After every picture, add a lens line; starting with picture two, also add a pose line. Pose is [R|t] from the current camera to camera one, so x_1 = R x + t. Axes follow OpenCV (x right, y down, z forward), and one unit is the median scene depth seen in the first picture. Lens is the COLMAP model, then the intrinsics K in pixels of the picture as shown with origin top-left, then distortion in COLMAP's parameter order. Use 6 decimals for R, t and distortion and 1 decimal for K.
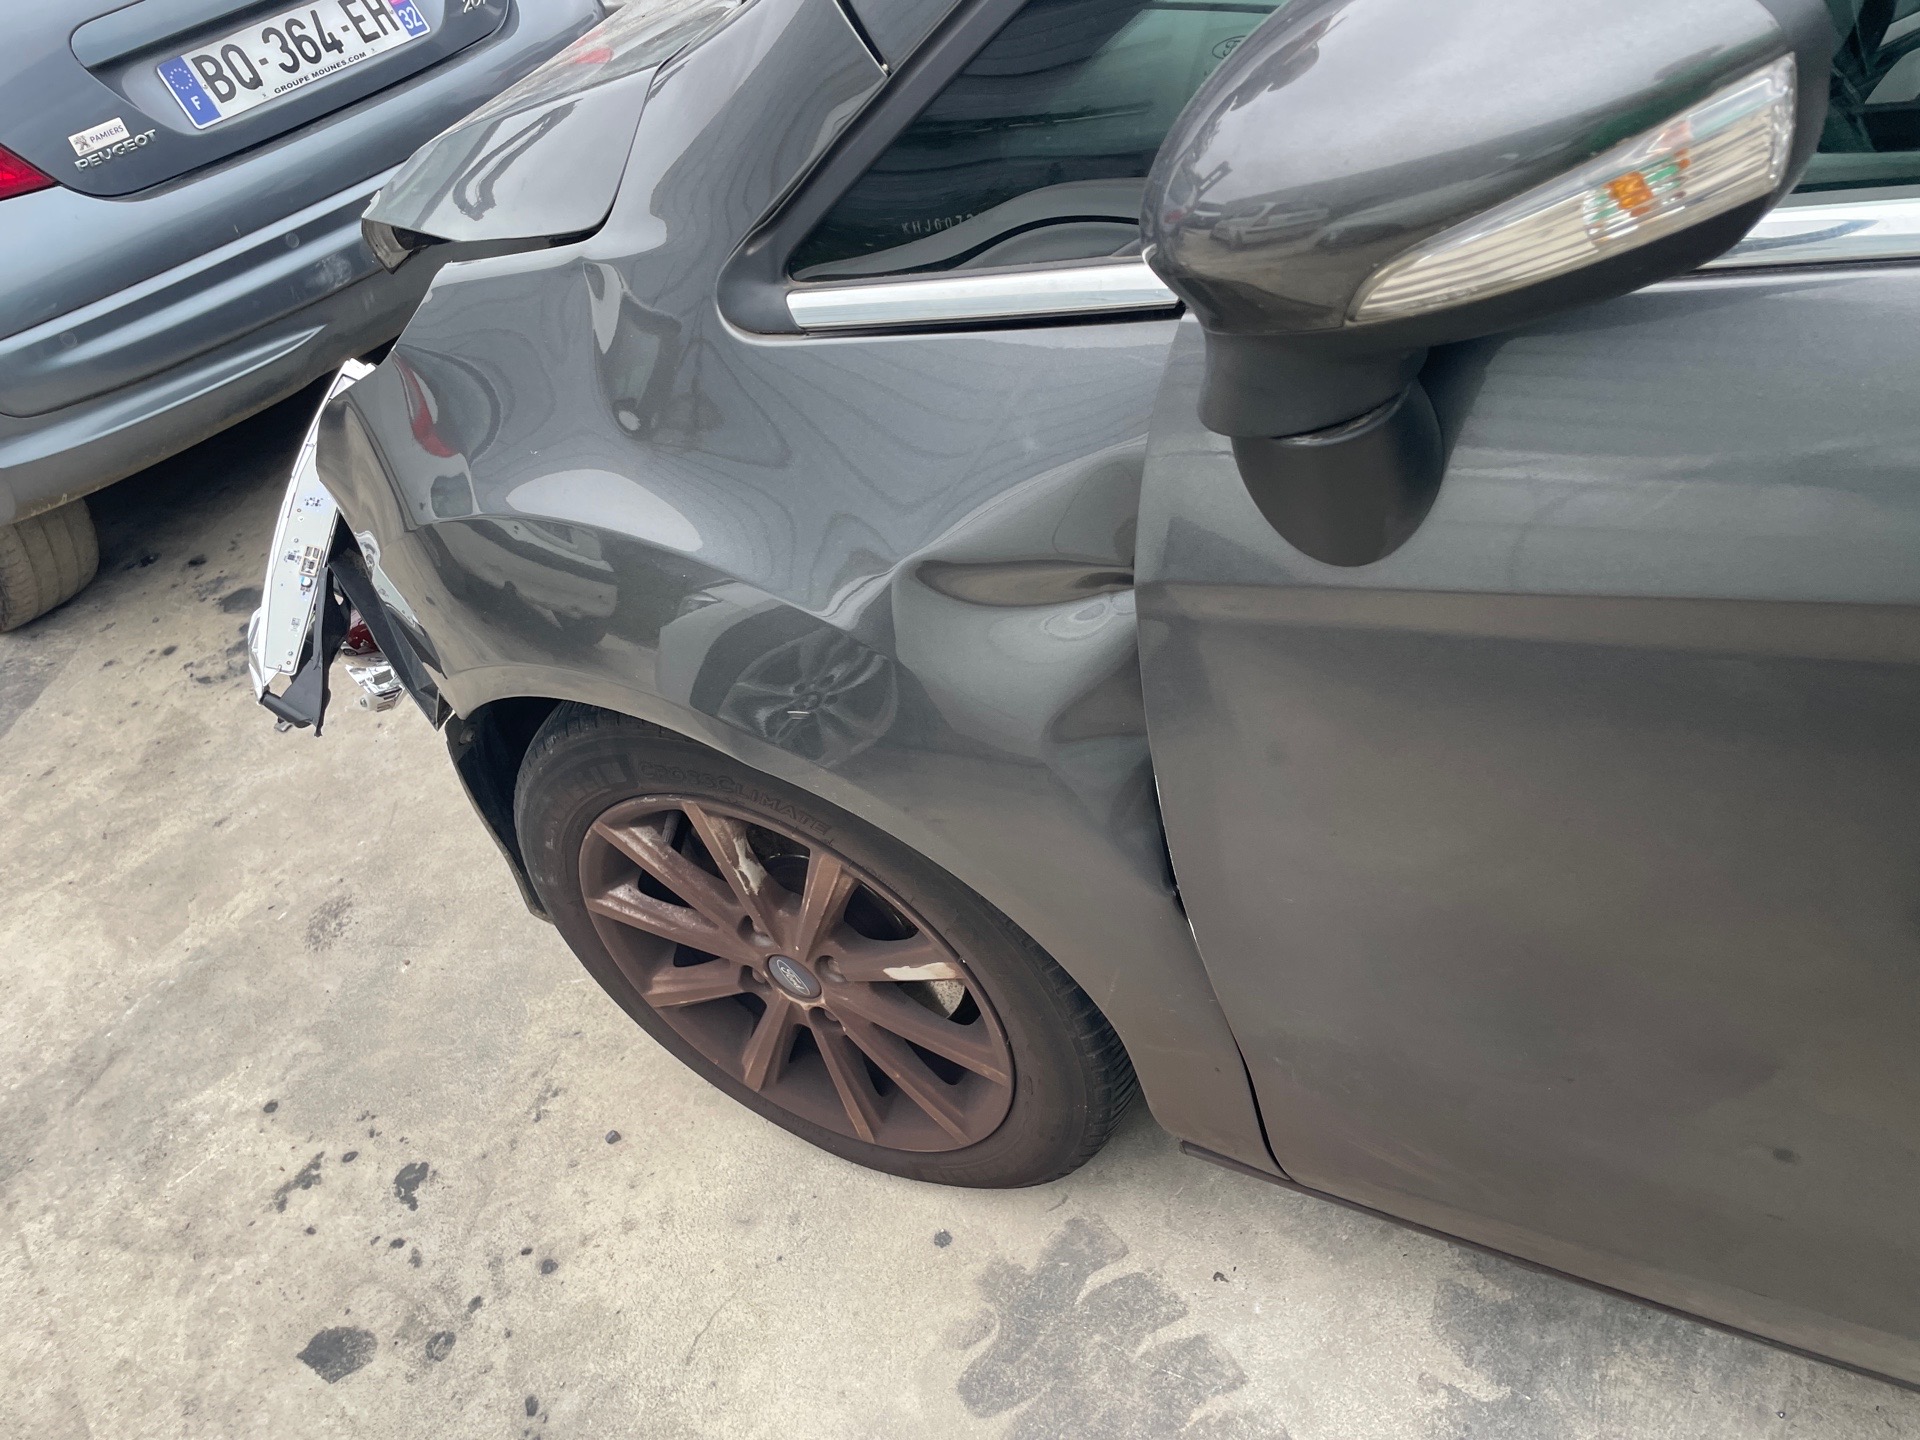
lens RADIAL K [[1455.4, 0, 961.6], [0, 1455.4, 713.1], [0, 0, 1]] dist [0.074977, -0.103101]
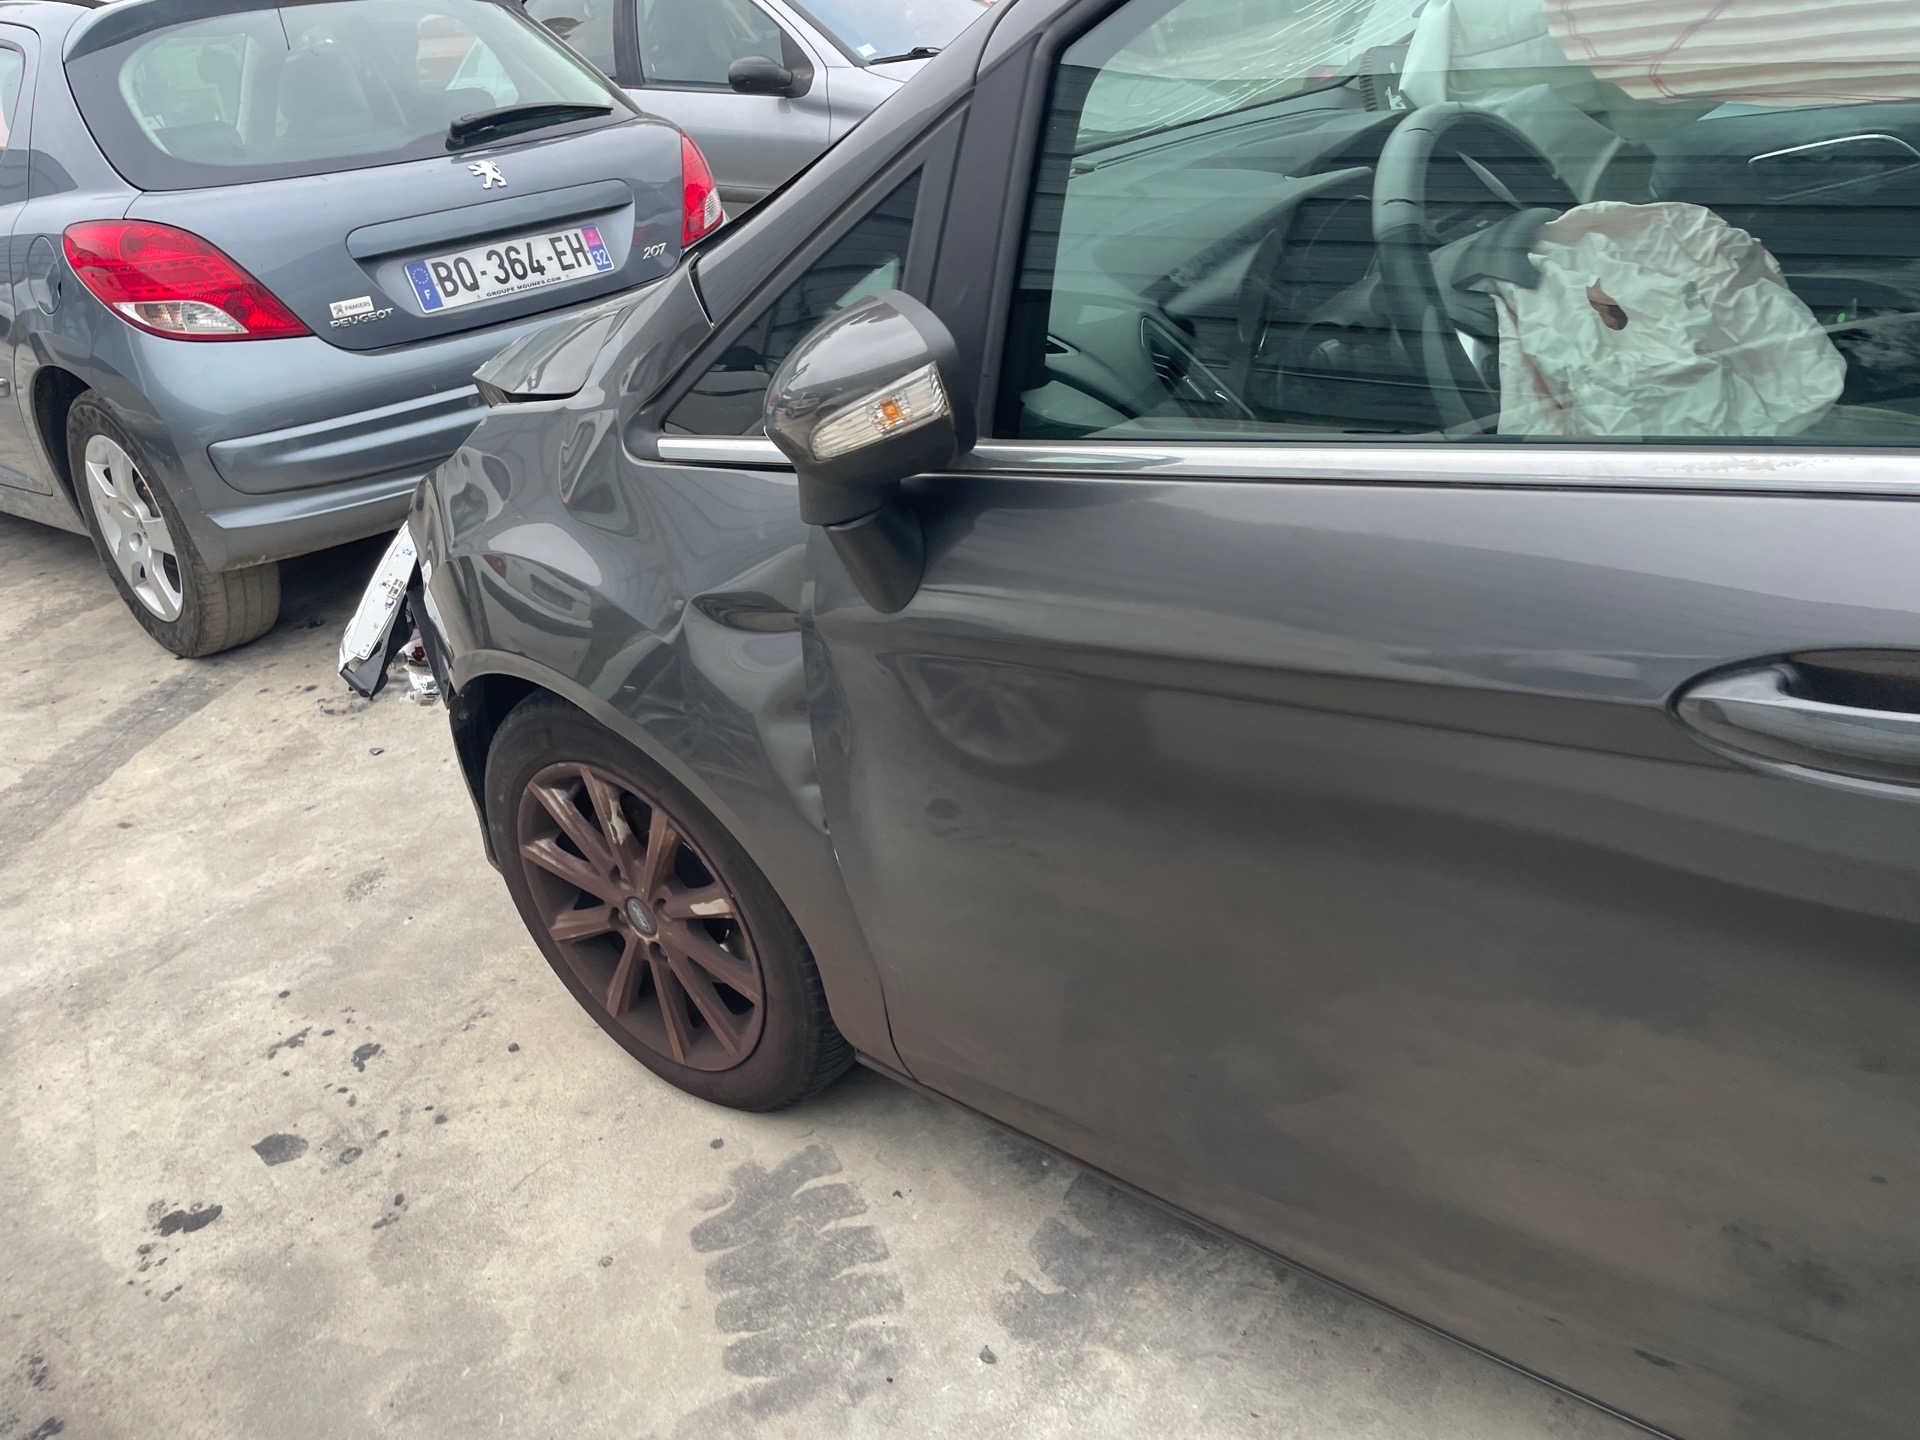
lens RADIAL K [[1455.4, 0, 951.4], [0, 1455.4, 710.7], [0, 0, 1]] dist [0.074977, -0.103101]
pose [[0.980473, 0.161390, -0.112366, 0.276205], [-0.177962, 0.971310, -0.157756, 0.140863], [0.083682, 0.174673, 0.981064, -0.363061]]
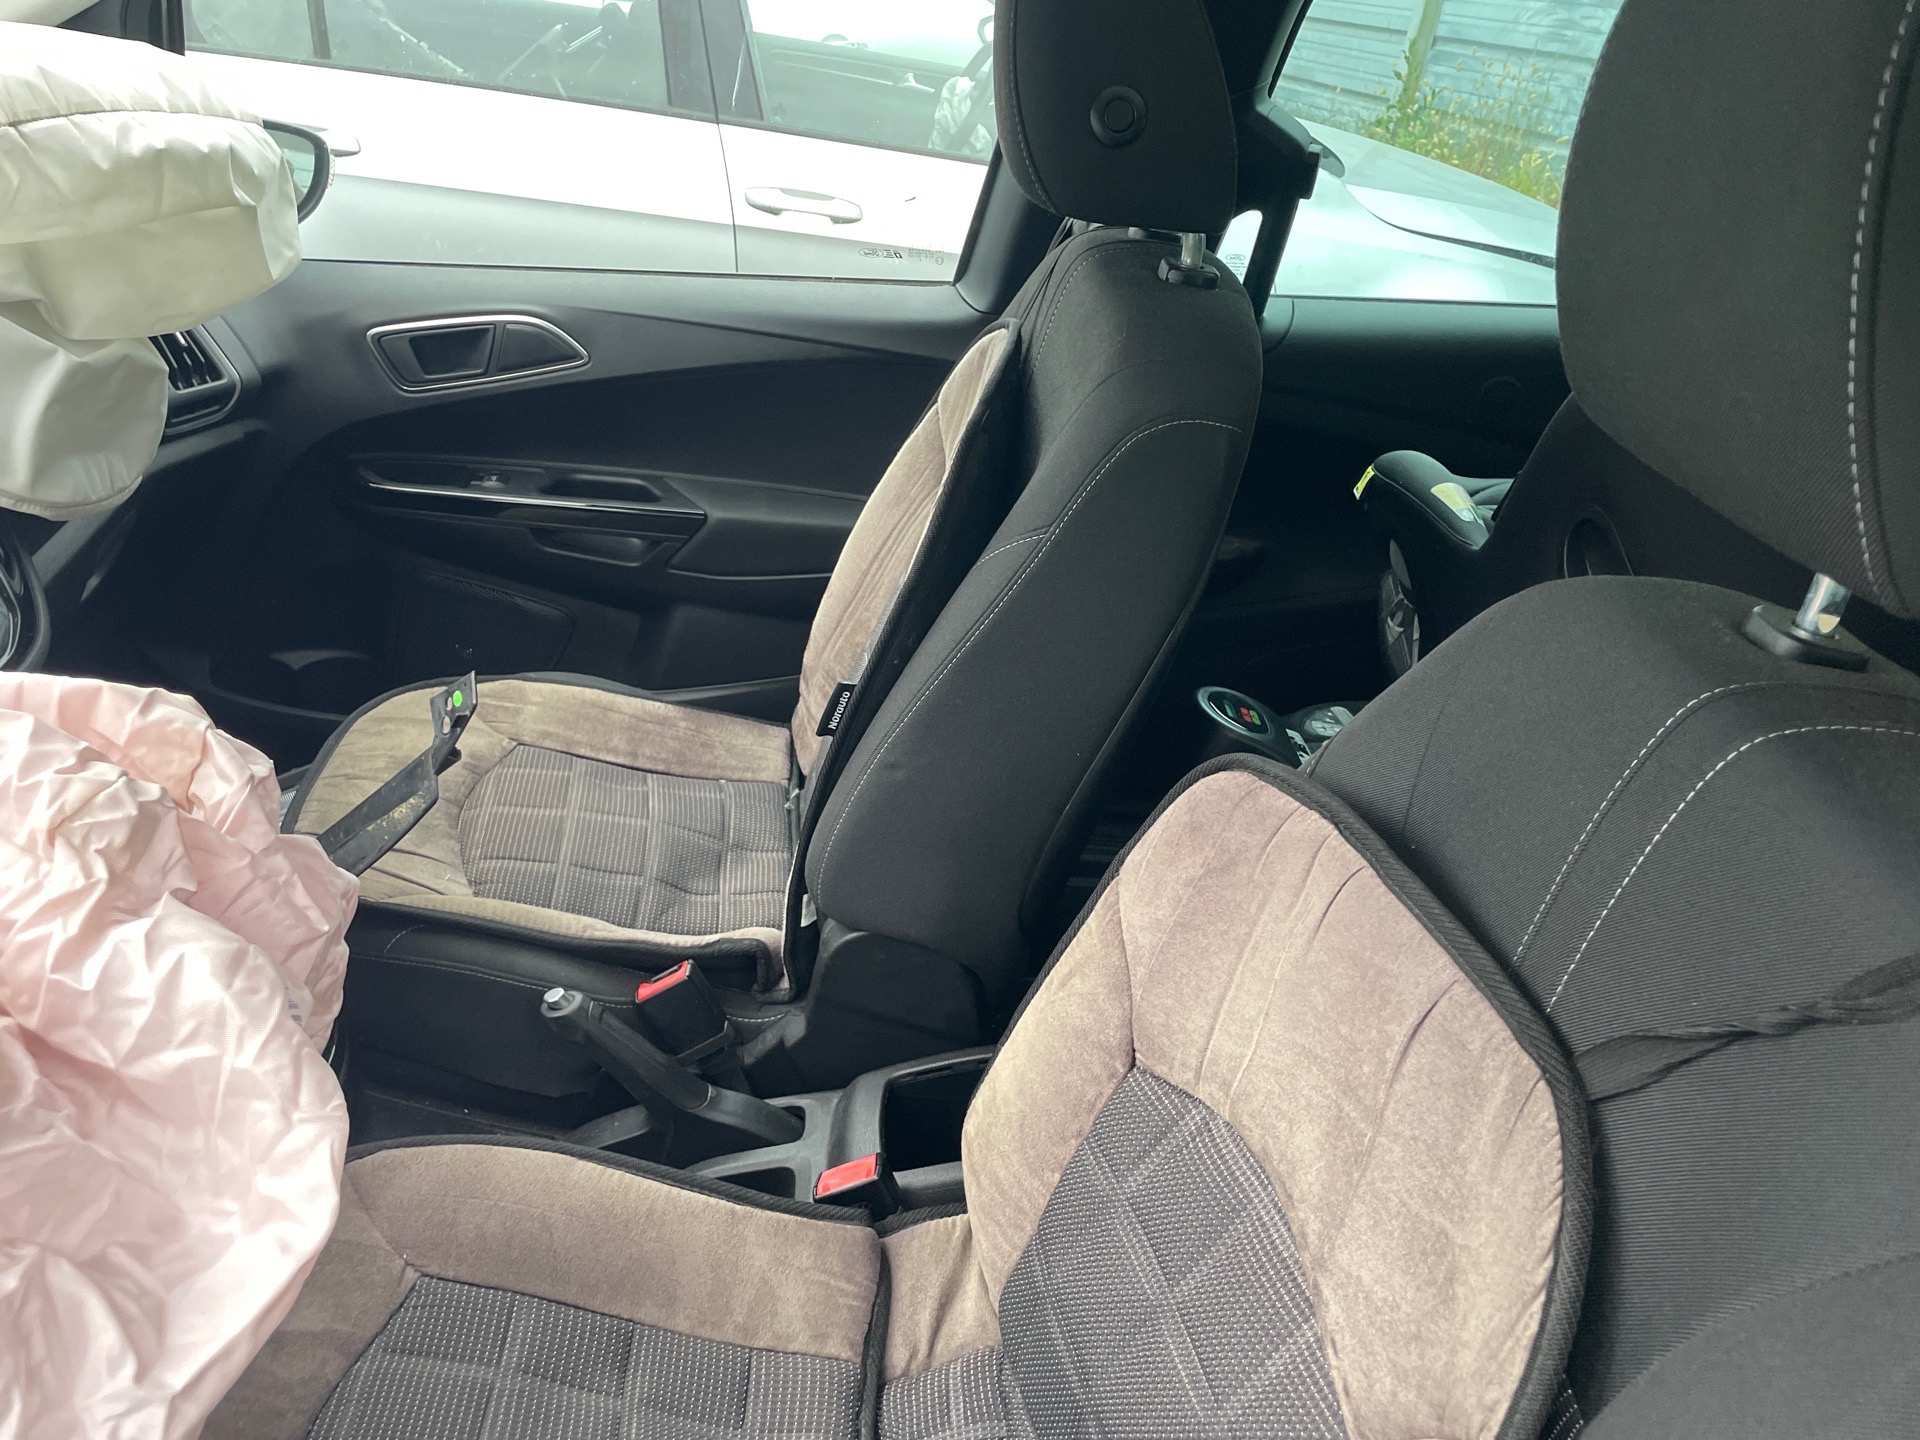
lens RADIAL K [[1455.4, 0, 953.1], [0, 1455.4, 689.6], [0, 0, 1]] dist [0.074977, -0.103101]
pose [[0.810470, 0.044032, 0.584123, 0.534743], [0.085935, 0.977445, -0.192917, -0.272698], [-0.579442, 0.206550, 0.788406, 0.034299]]
